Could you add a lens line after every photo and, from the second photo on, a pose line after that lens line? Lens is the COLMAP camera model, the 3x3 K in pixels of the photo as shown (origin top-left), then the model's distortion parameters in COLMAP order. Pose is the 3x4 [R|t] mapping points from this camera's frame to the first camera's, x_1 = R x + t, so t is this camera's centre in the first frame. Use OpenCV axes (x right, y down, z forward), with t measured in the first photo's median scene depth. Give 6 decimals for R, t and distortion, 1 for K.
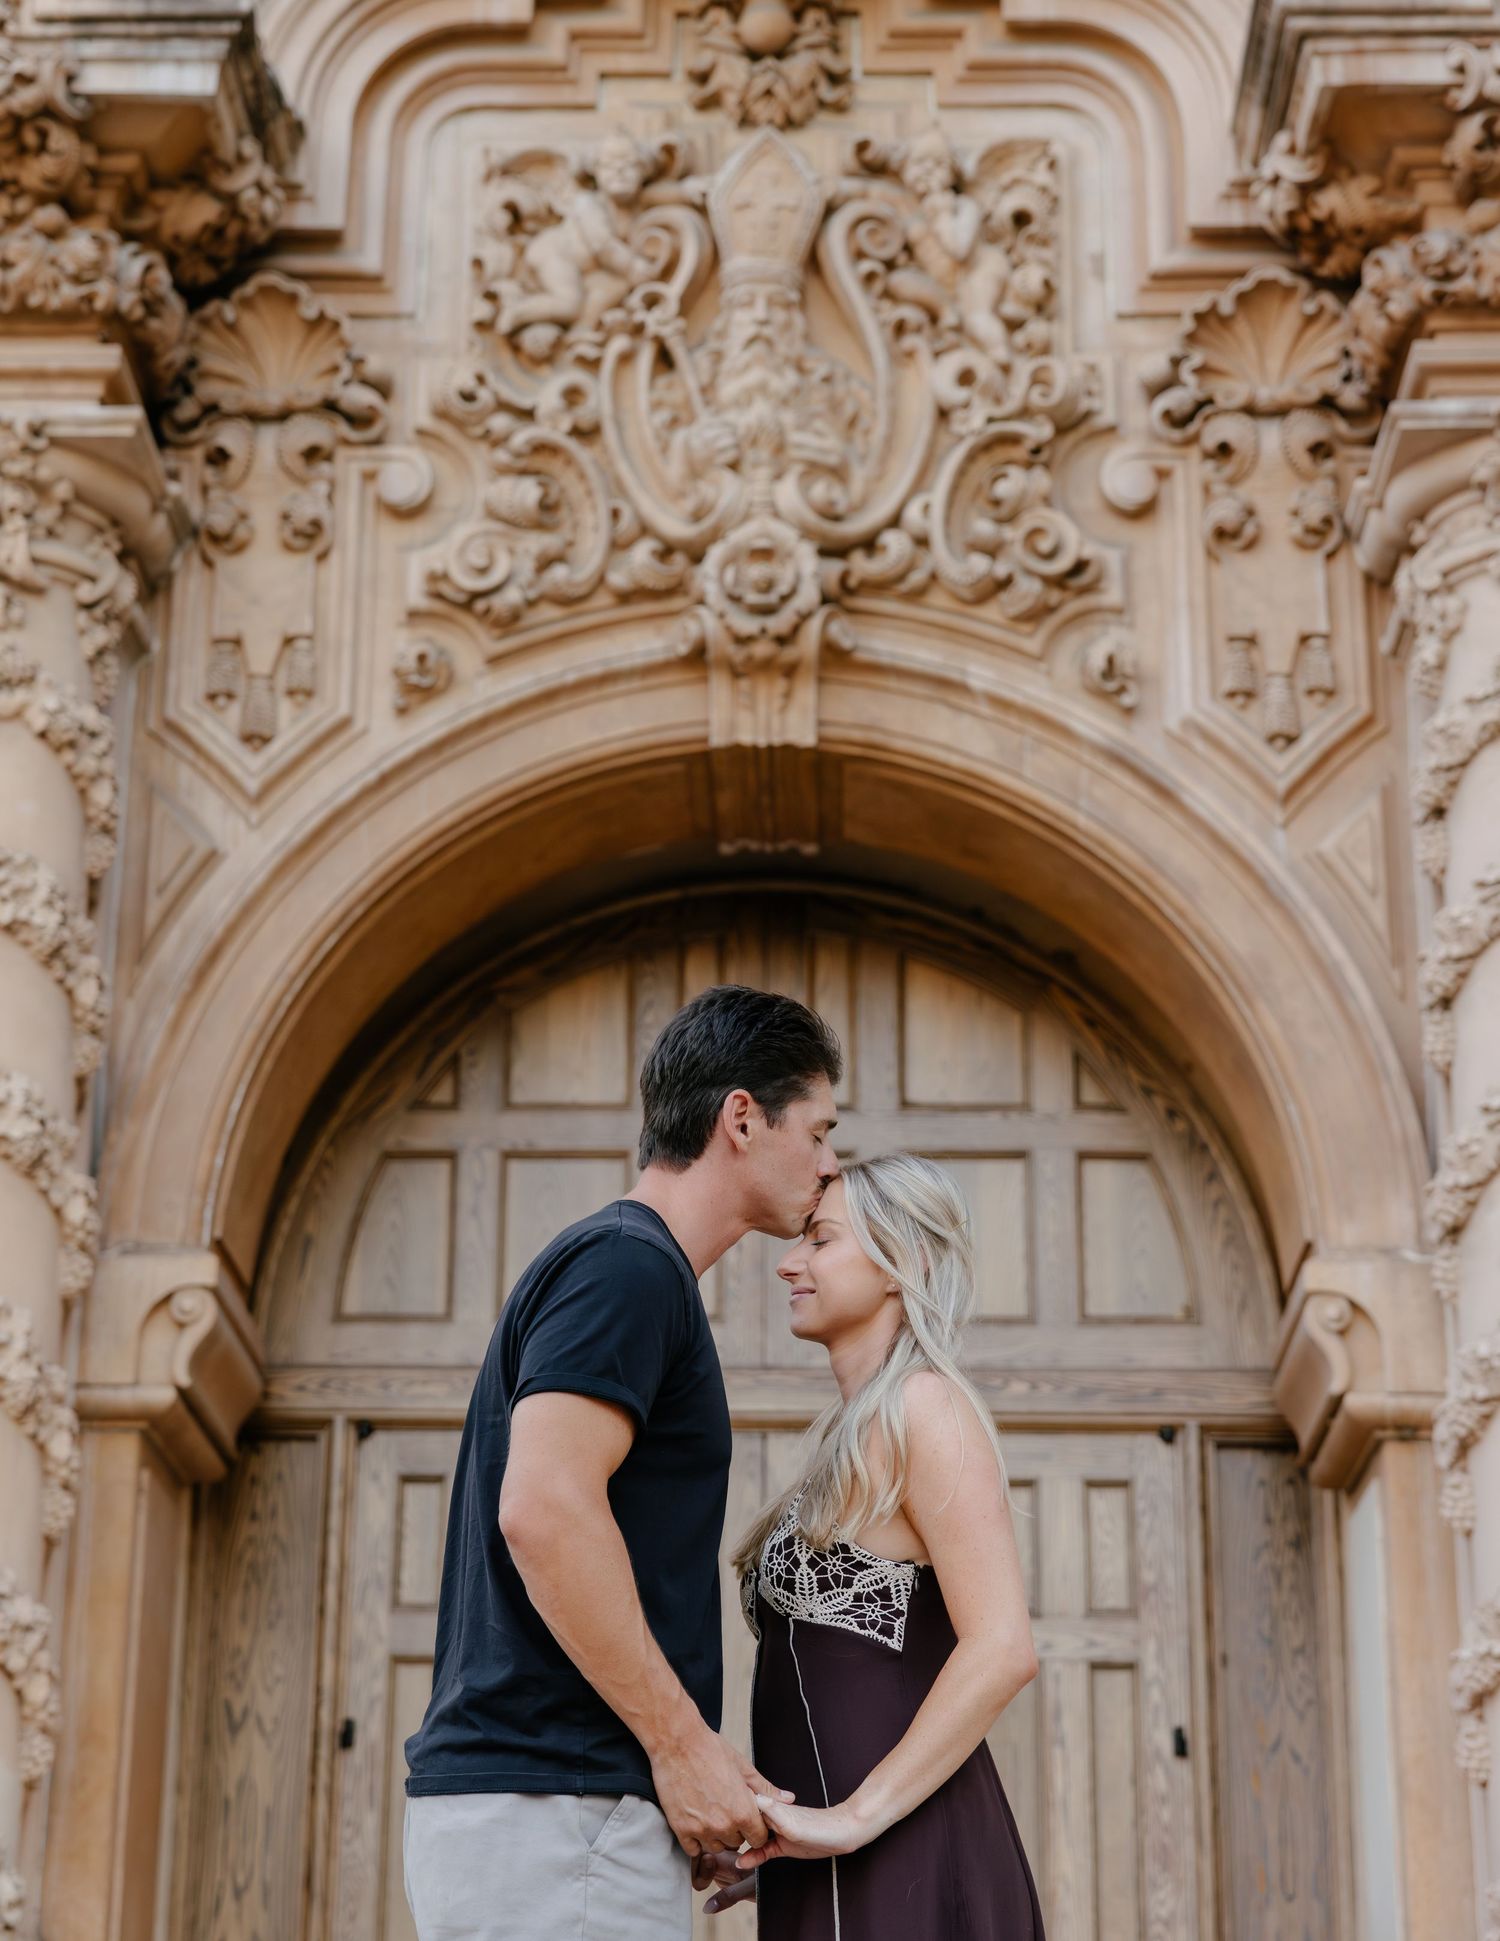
lens RADIAL K [[3454.6, 0, 745.7], [0, 3454.6, 971.8], [0, 0, 1]] dist [0.005404, 0.000000]
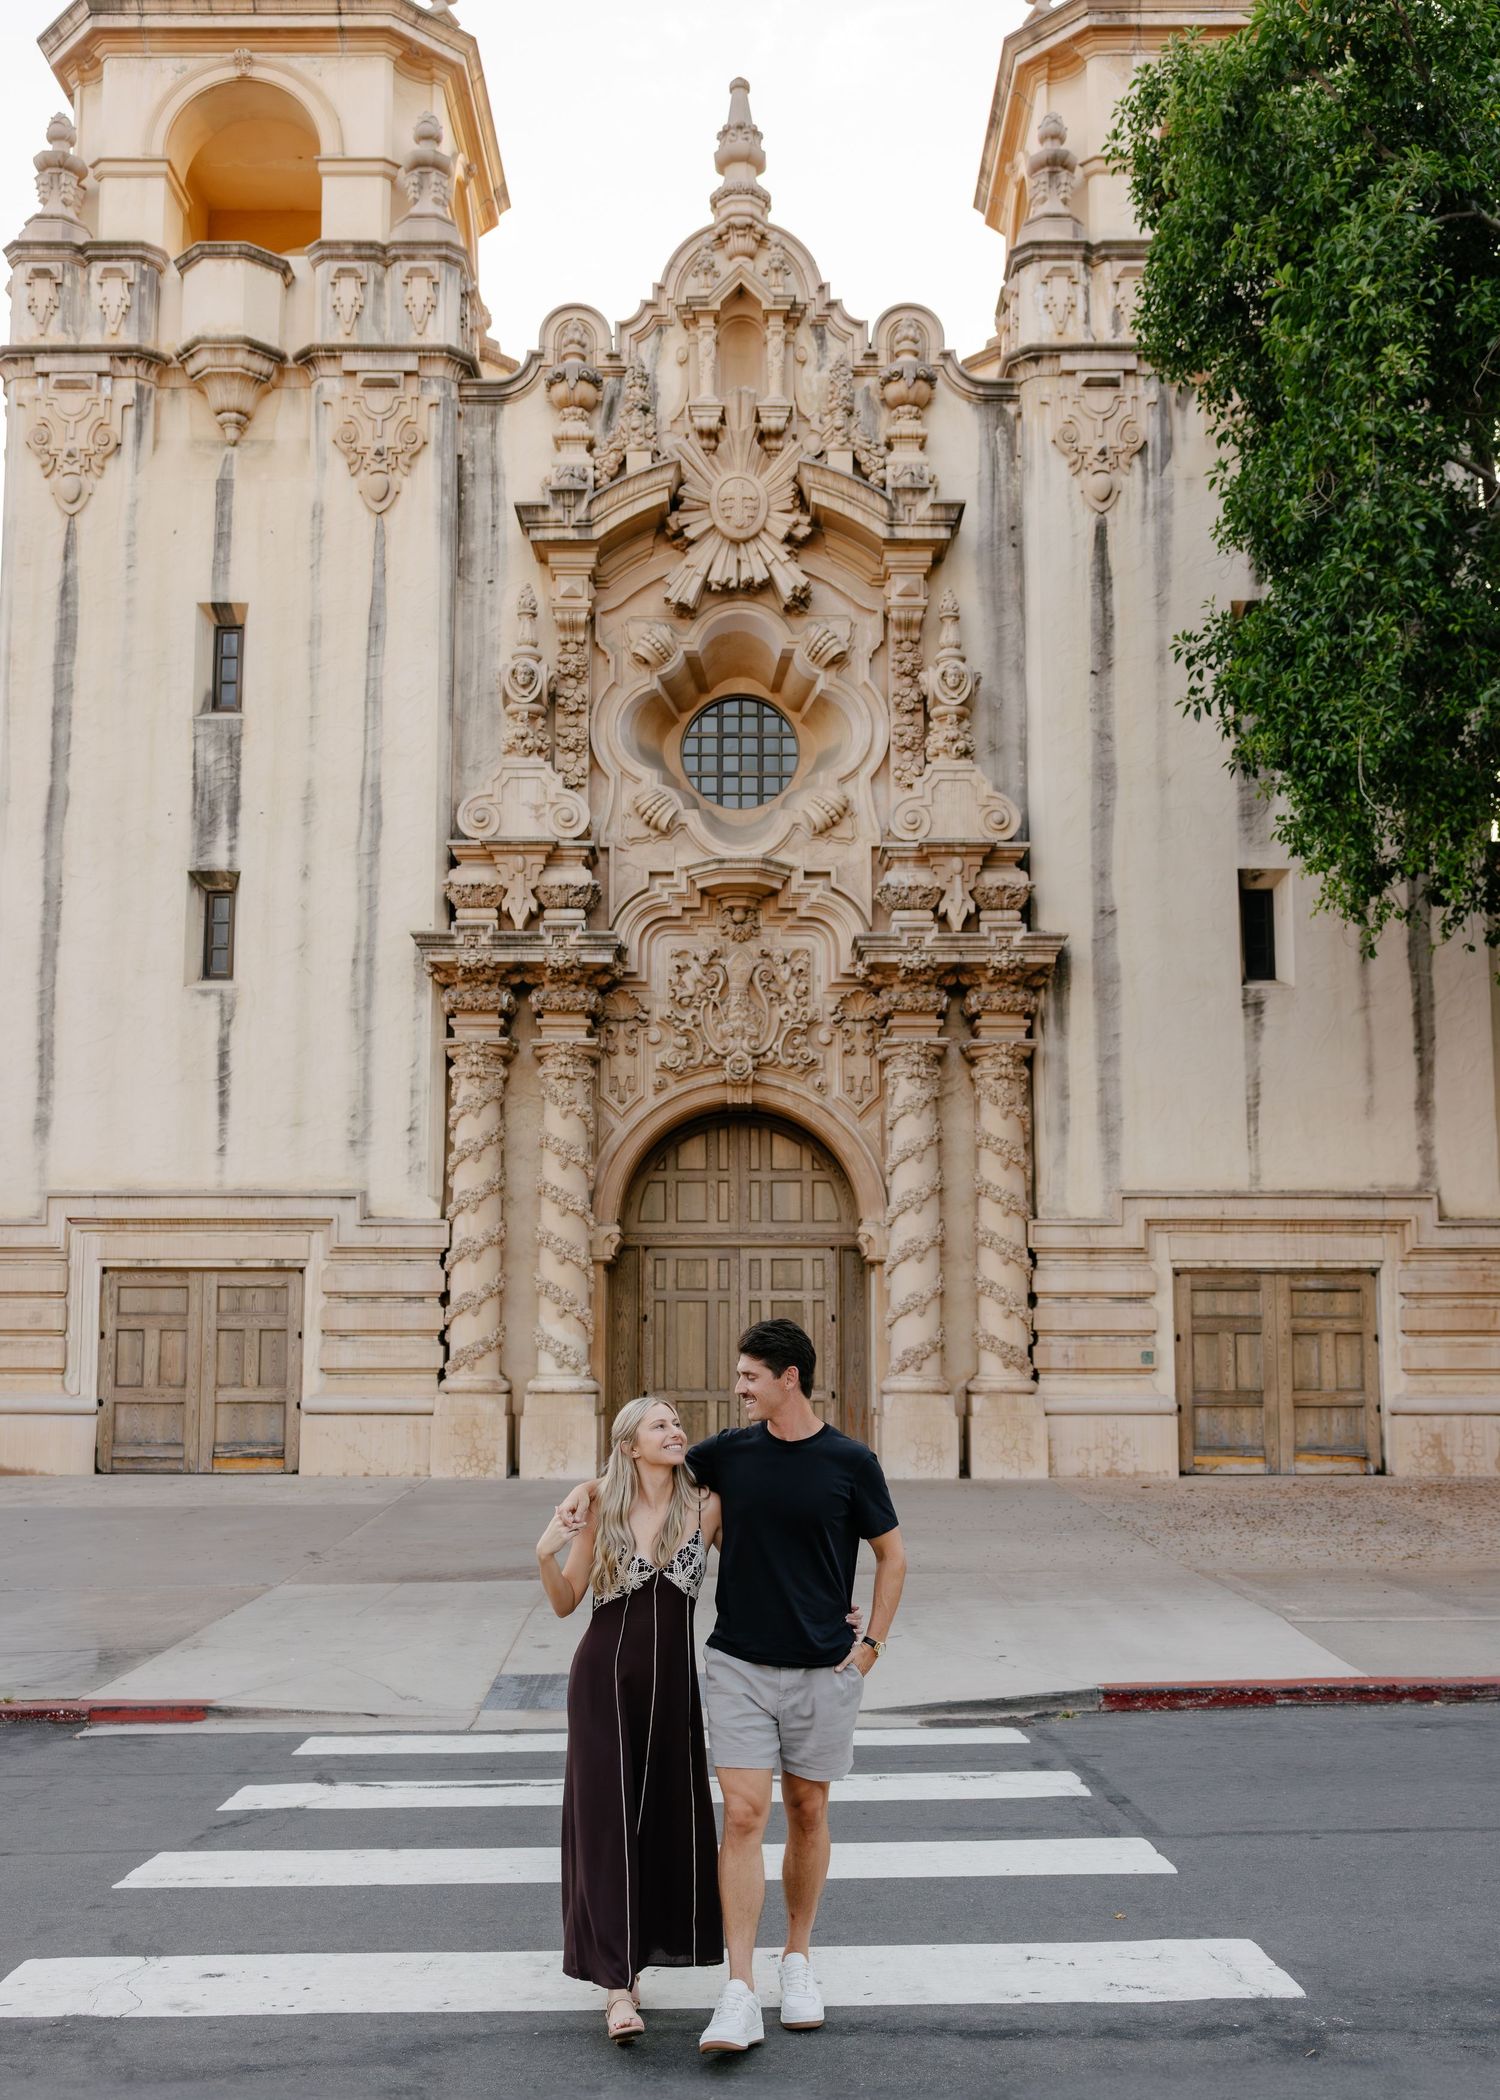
lens RADIAL K [[1907.7, 0, 754.3], [0, 1907.7, 1047.2], [0, 0, 1]] dist [0.001566, 0.000000]
pose [[0.999323, -0.006913, 0.036149, -0.061378], [-0.001564, 0.973339, 0.229367, -0.670455], [-0.036770, -0.229268, 0.972669, -1.287553]]
